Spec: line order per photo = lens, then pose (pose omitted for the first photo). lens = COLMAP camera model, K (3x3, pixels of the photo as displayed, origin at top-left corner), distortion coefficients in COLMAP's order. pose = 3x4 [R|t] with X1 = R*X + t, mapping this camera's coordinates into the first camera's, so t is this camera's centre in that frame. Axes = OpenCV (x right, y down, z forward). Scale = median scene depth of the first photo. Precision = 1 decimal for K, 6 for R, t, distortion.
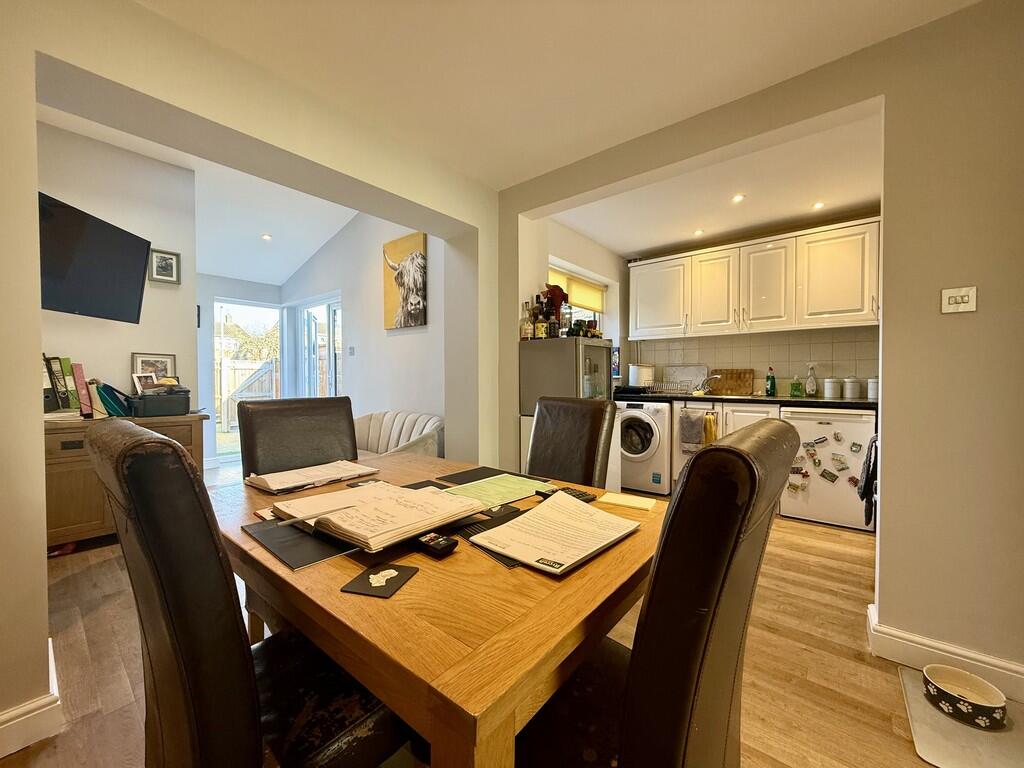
lens RADIAL K [[406.6, 0, 511.4], [0, 406.6, 384.8], [0, 0, 1]] dist [0.000626, 0.000061]
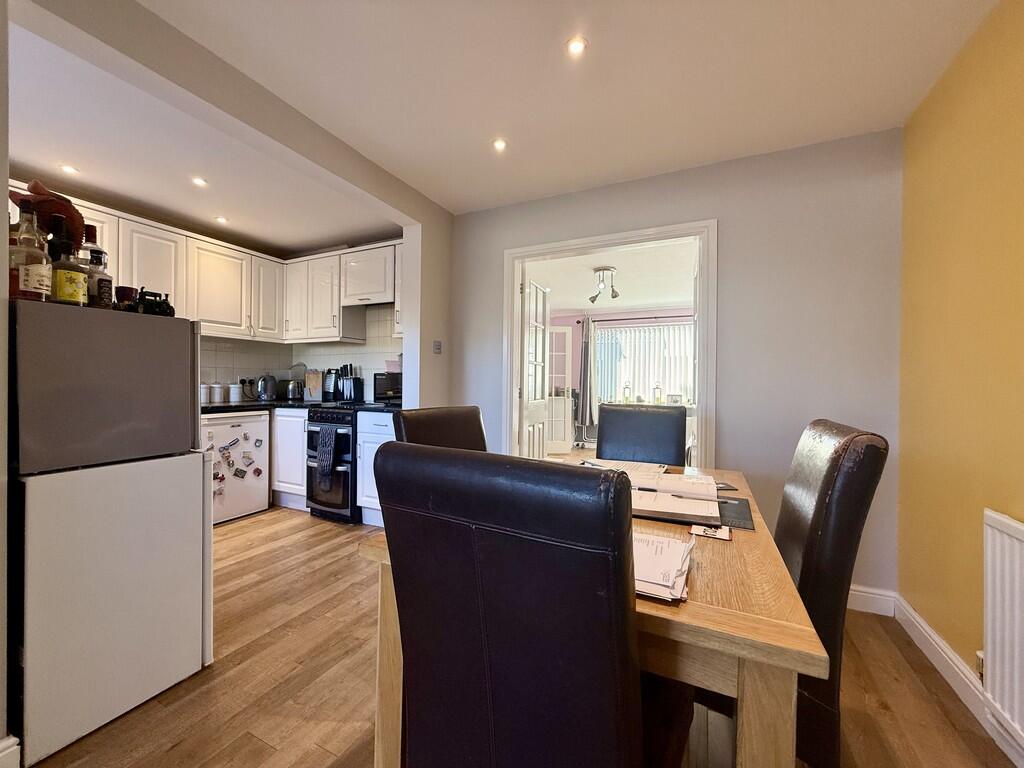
lens RADIAL K [[406.6, 0, 509.4], [0, 406.6, 383.2], [0, 0, 1]] dist [0.000626, 0.000061]
pose [[-0.239395, 0.001304, 0.970921, -0.465199], [0.005015, 0.999987, -0.000107, -0.015897], [-0.970909, 0.004843, -0.239399, 0.556720]]
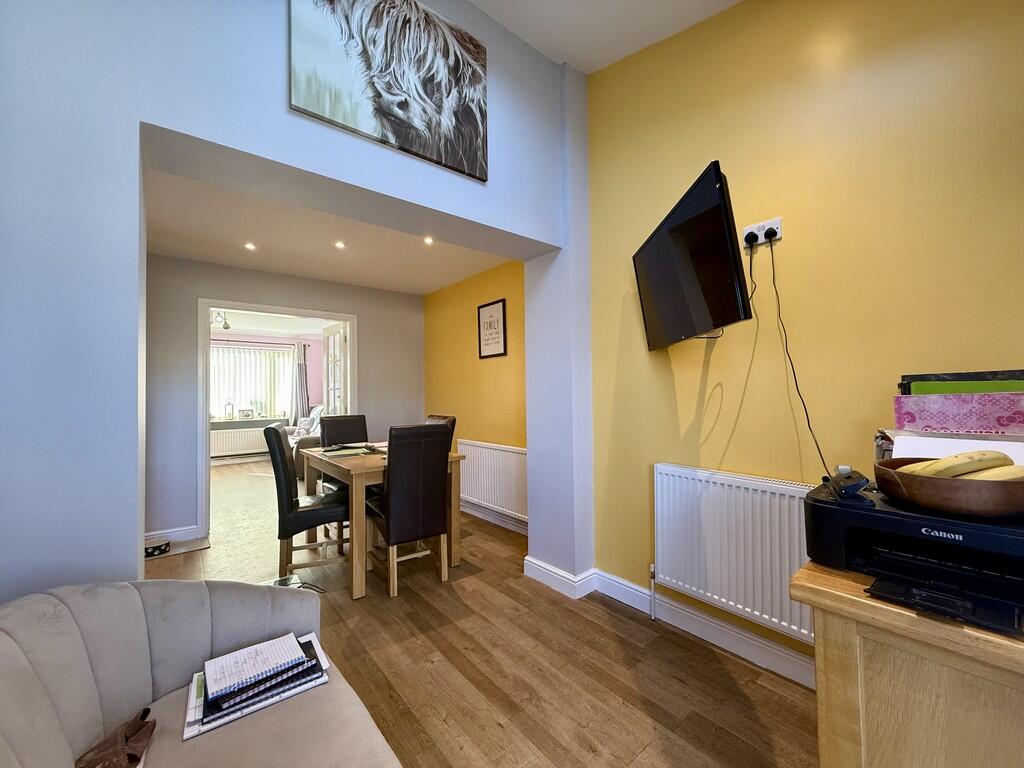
lens RADIAL K [[406.6, 0, 510.7], [0, 406.6, 388.2], [0, 0, 1]] dist [0.000626, 0.000061]
pose [[-0.982260, 0.016984, 0.186751, -0.595776], [0.017660, 0.999842, 0.001960, -0.050877], [-0.186688, 0.005223, -0.982405, 1.189788]]
